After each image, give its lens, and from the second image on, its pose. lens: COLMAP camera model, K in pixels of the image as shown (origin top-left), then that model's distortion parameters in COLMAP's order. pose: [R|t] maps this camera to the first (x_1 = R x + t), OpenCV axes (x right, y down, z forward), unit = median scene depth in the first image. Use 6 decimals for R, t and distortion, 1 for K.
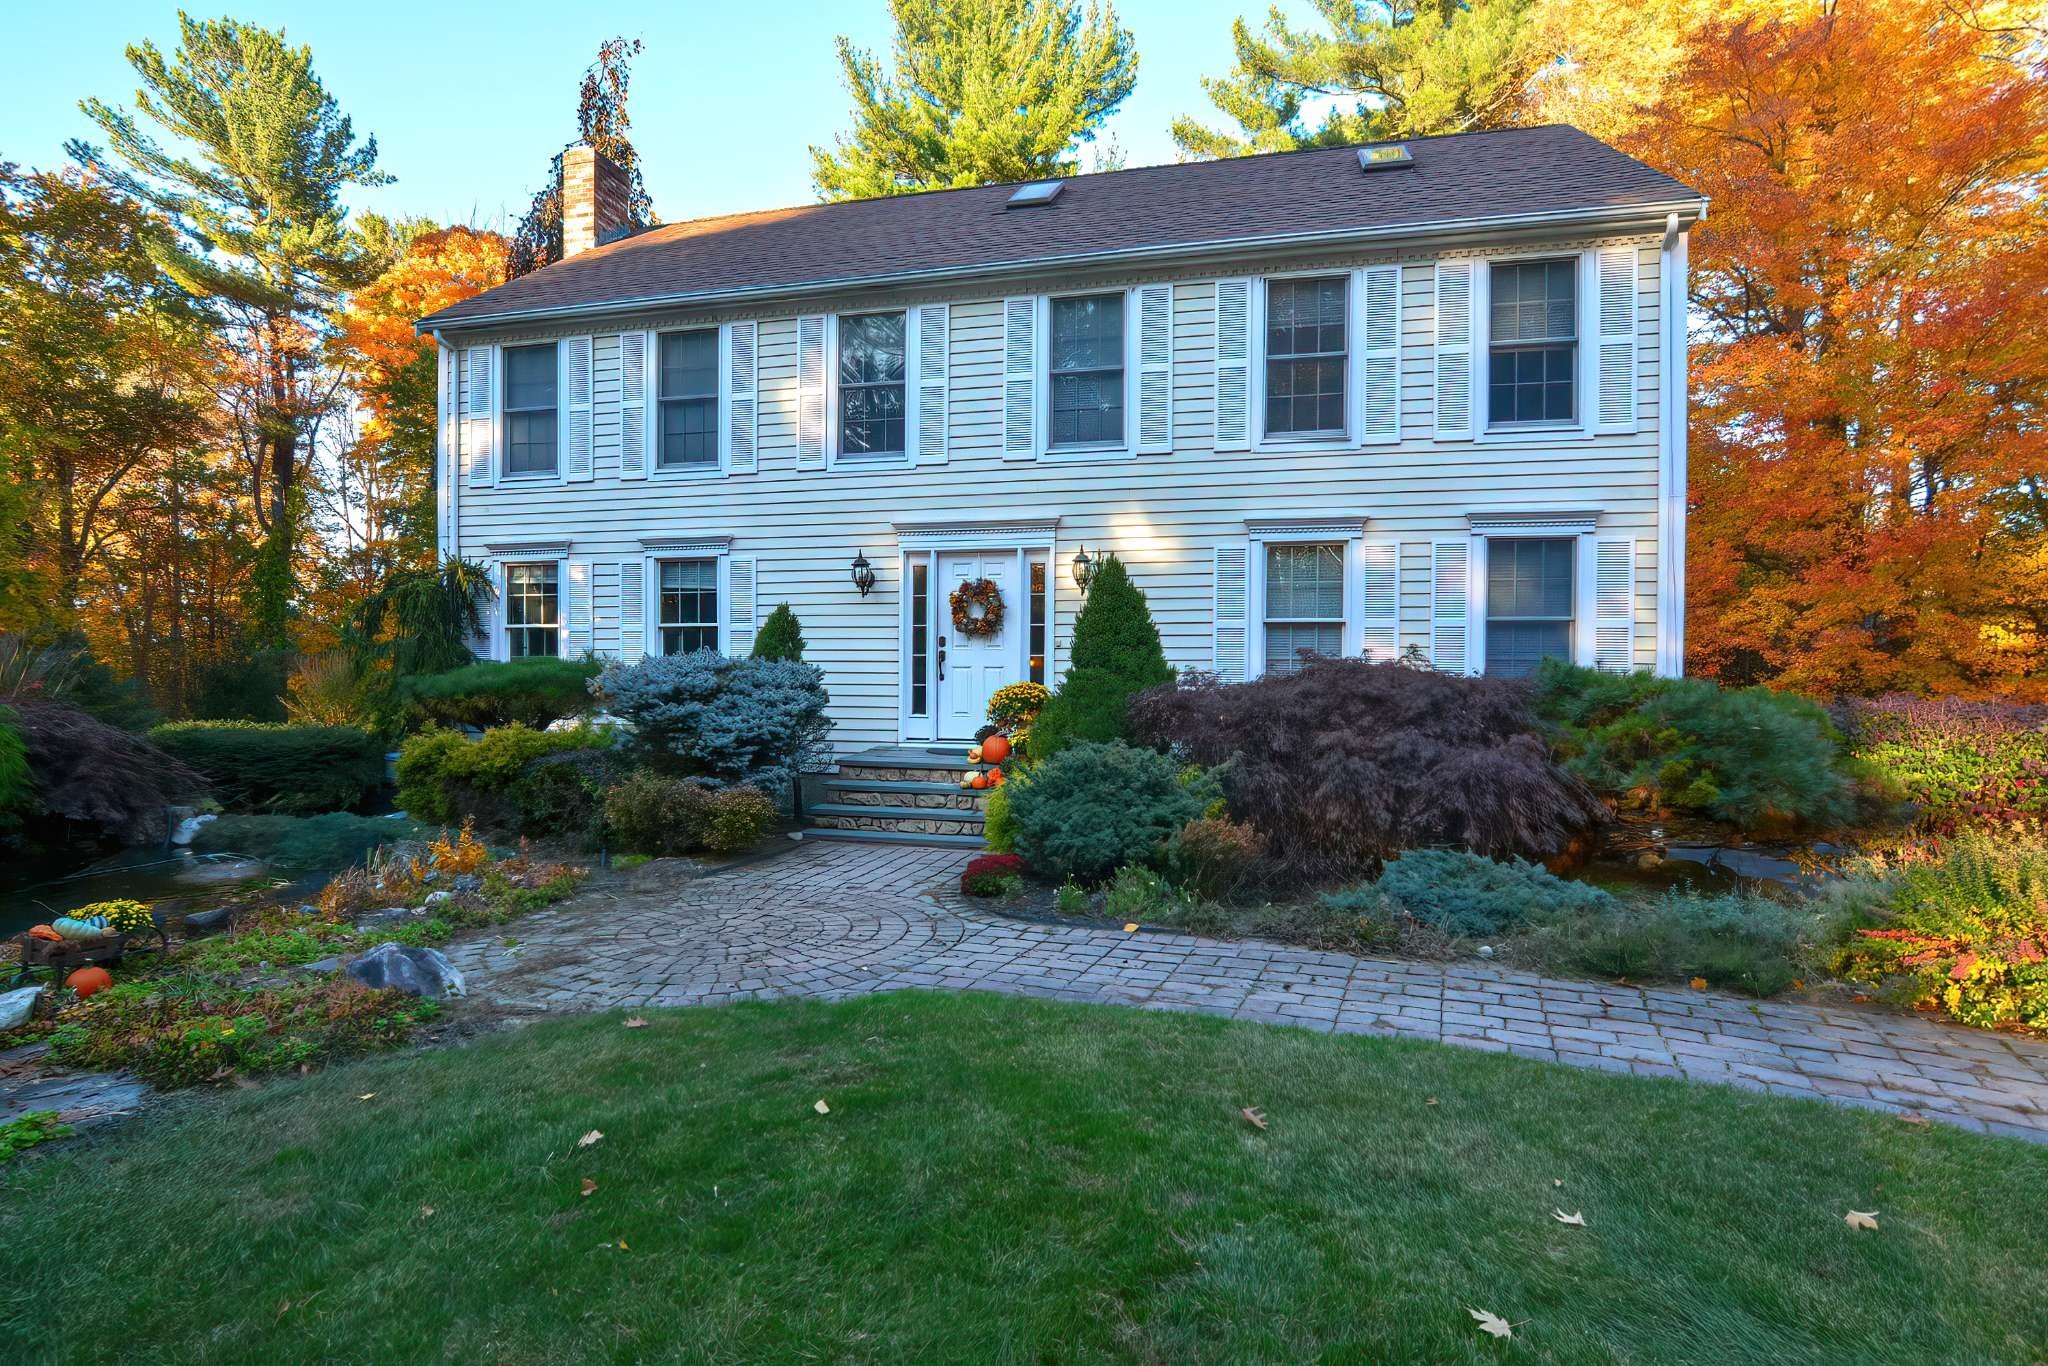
lens RADIAL K [[988.3, 0, 1024.0], [0, 988.3, 683.0], [0, 0, 1]] dist [-0.050915, 0.012219]
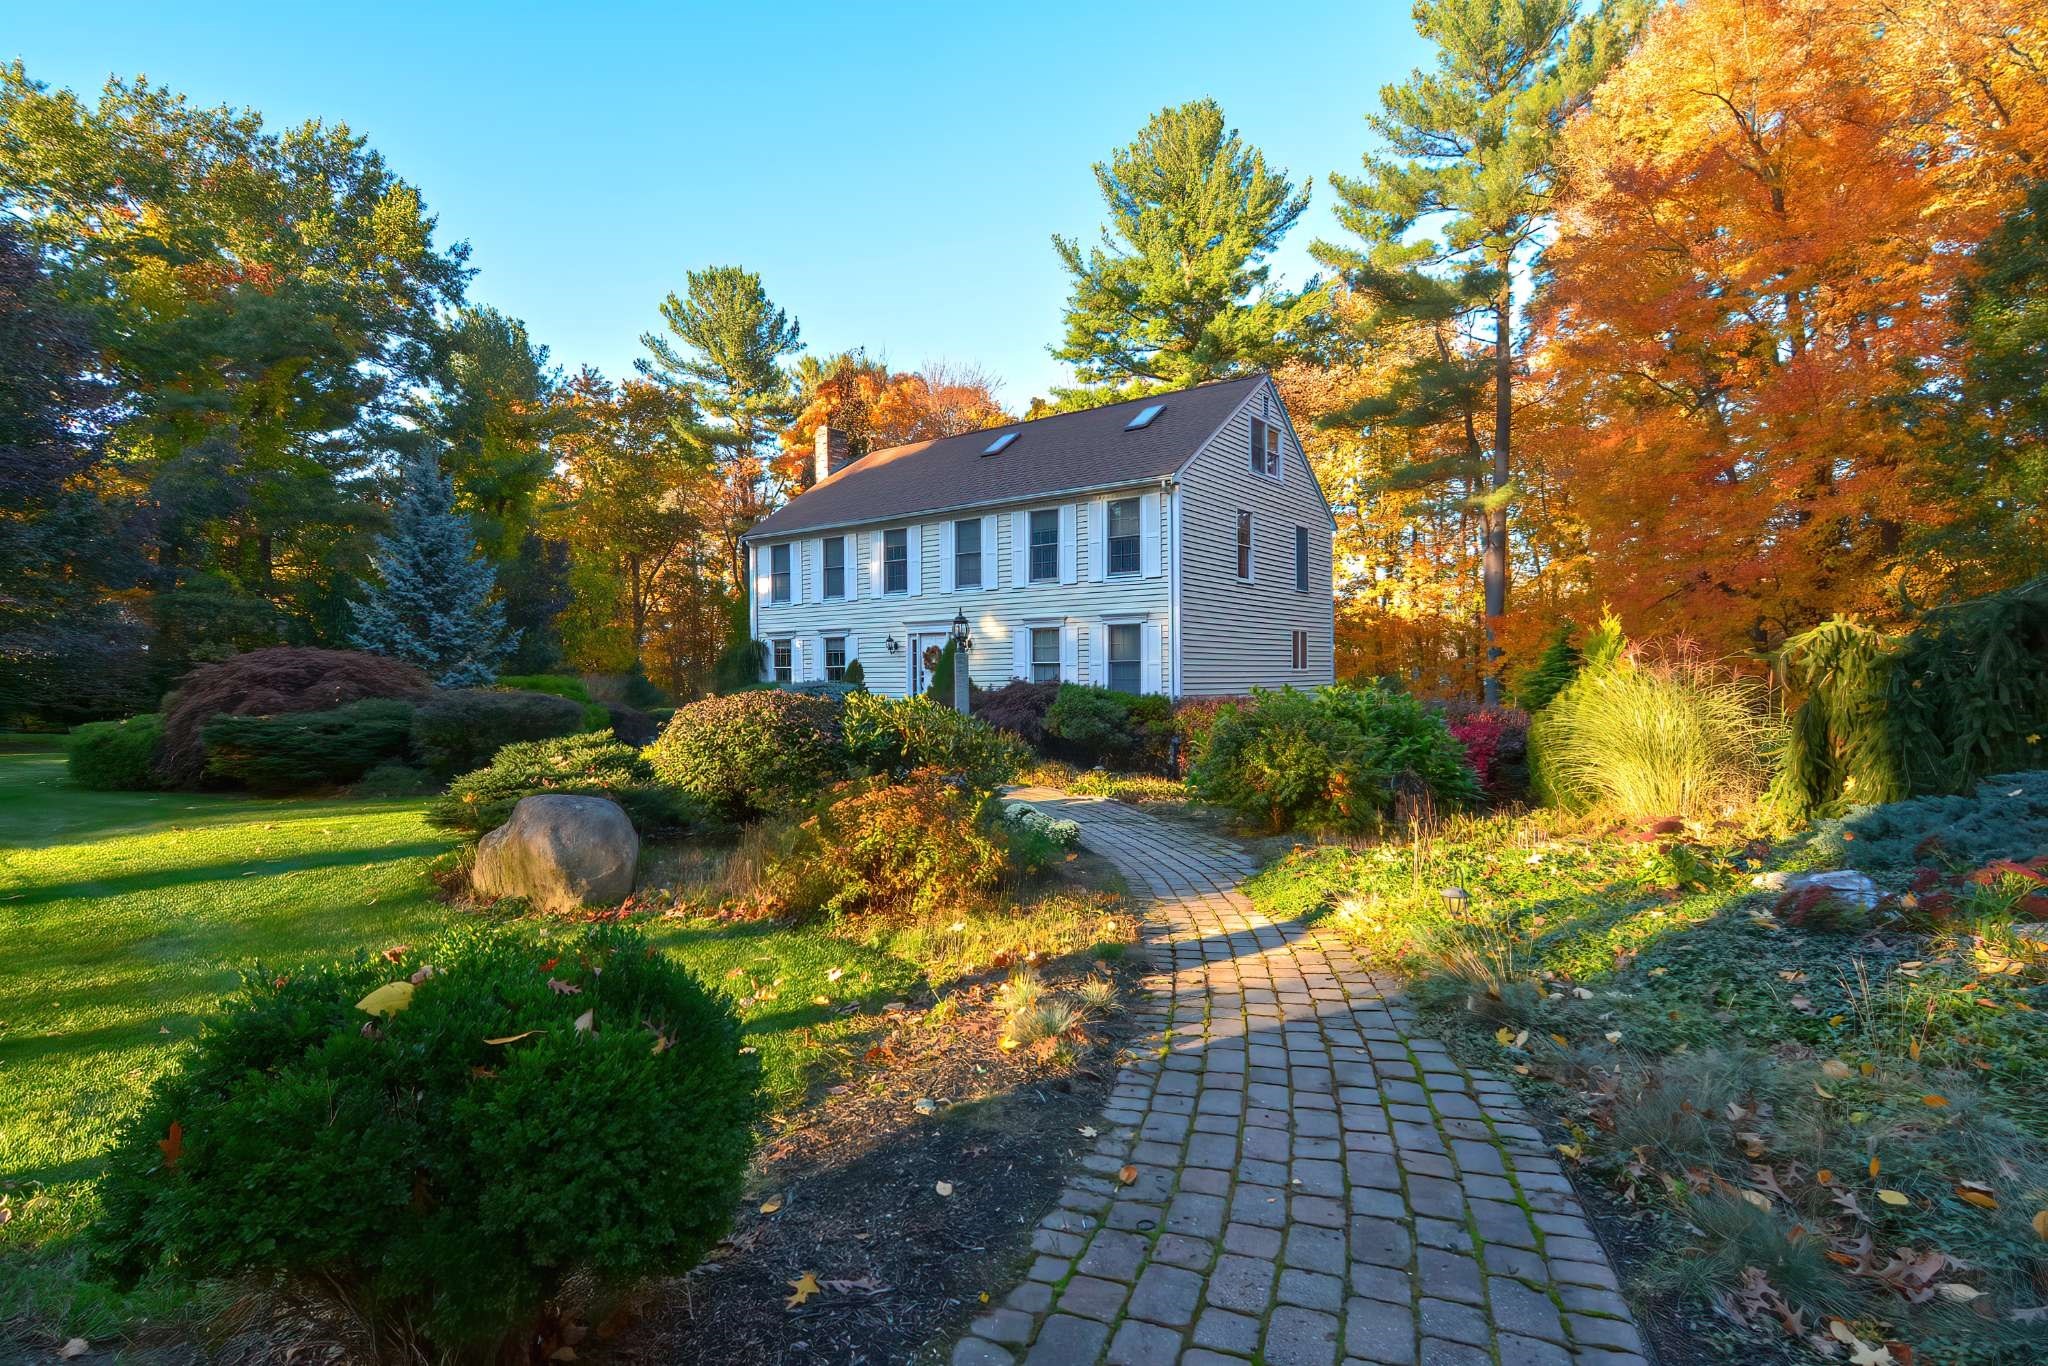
lens RADIAL K [[988.3, 0, 1024.0], [0, 988.3, 683.0], [0, 0, 1]] dist [-0.050915, 0.012219]
pose [[0.912295, -0.005695, -0.409495, 0.346298], [0.004252, 0.999981, -0.004435, -0.002829], [0.409512, 0.002305, 0.912302, -0.318004]]
